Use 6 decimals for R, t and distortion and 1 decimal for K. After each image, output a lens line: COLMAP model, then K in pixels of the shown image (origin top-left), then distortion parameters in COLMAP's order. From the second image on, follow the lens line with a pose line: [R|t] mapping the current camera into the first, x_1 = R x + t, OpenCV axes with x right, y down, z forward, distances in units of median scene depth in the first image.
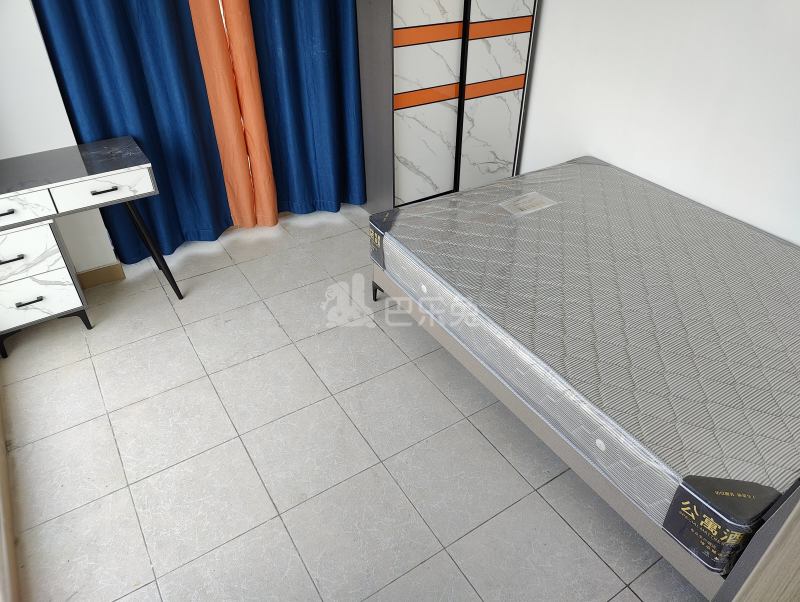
lens RADIAL K [[565.3, 0, 409.9], [0, 565.3, 286.5], [0, 0, 1]] dist [0.042569, -0.046854]
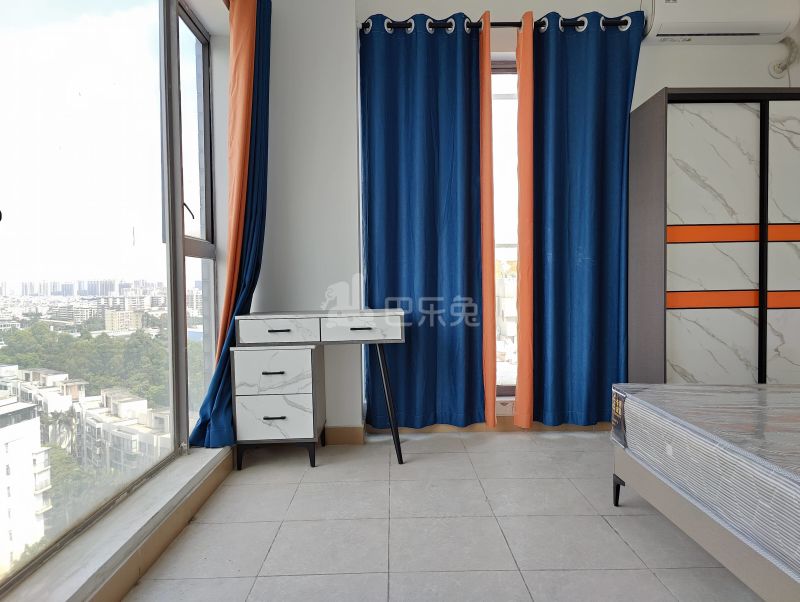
lens RADIAL K [[565.3, 0, 397.4], [0, 565.3, 305.2], [0, 0, 1]] dist [0.042569, -0.046854]
pose [[0.842223, -0.002455, -0.539124, 0.099819], [-0.290977, 0.839768, -0.458390, 0.226063], [0.453864, 0.542939, 0.706558, 0.178530]]
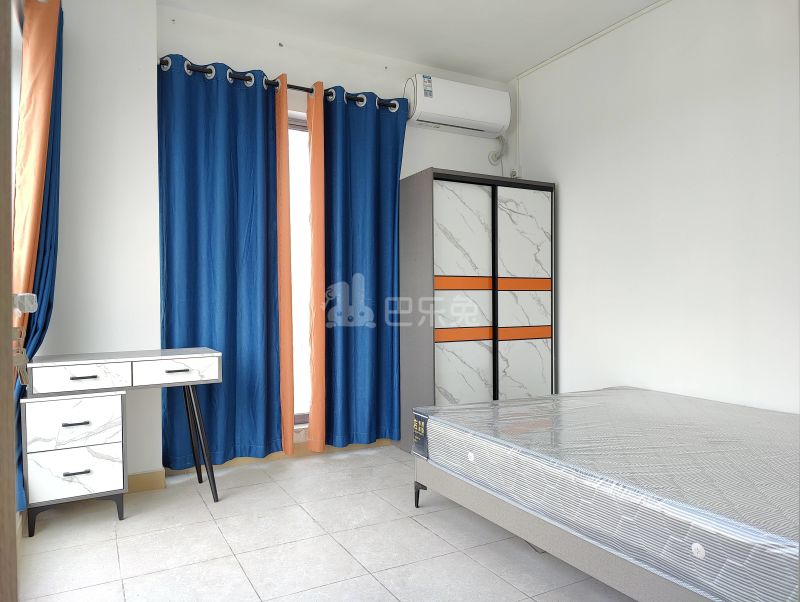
lens RADIAL K [[565.3, 0, 387.3], [0, 565.3, 307.8], [0, 0, 1]] dist [0.042569, -0.046854]
pose [[0.995855, -0.015891, -0.089561, -0.020981], [-0.037622, 0.824489, -0.564626, 0.273944], [0.082815, 0.565655, 0.820473, 0.043551]]
